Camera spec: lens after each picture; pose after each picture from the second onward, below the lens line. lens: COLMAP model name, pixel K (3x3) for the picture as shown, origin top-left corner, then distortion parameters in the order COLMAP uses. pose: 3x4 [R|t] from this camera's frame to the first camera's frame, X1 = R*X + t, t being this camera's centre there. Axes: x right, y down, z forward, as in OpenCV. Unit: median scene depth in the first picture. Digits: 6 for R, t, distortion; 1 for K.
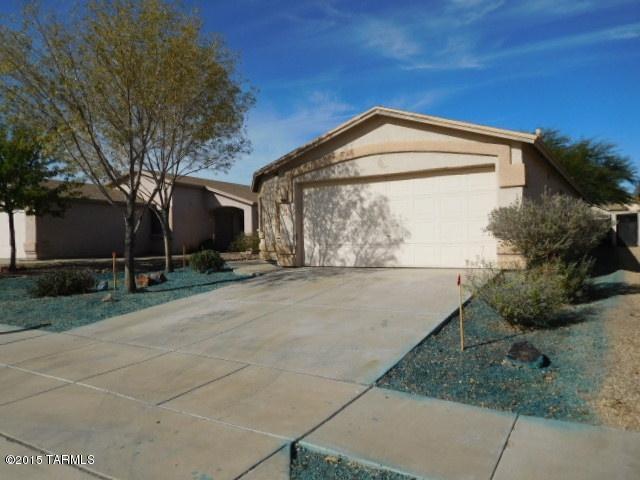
lens RADIAL K [[468.0, 0, 319.7], [0, 468.0, 240.4], [0, 0, 1]] dist [-0.002736, 0.001217]
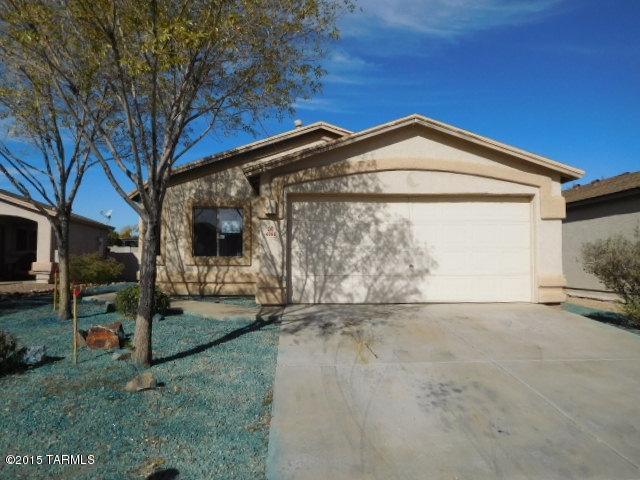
lens RADIAL K [[468.0, 0, 320.0], [0, 468.0, 241.0], [0, 0, 1]] dist [-0.002736, 0.001217]
pose [[0.829810, 0.041225, 0.556521, -0.448661], [-0.013289, 0.998445, -0.054146, -0.005946], [-0.557888, 0.037535, 0.829067, 0.365403]]
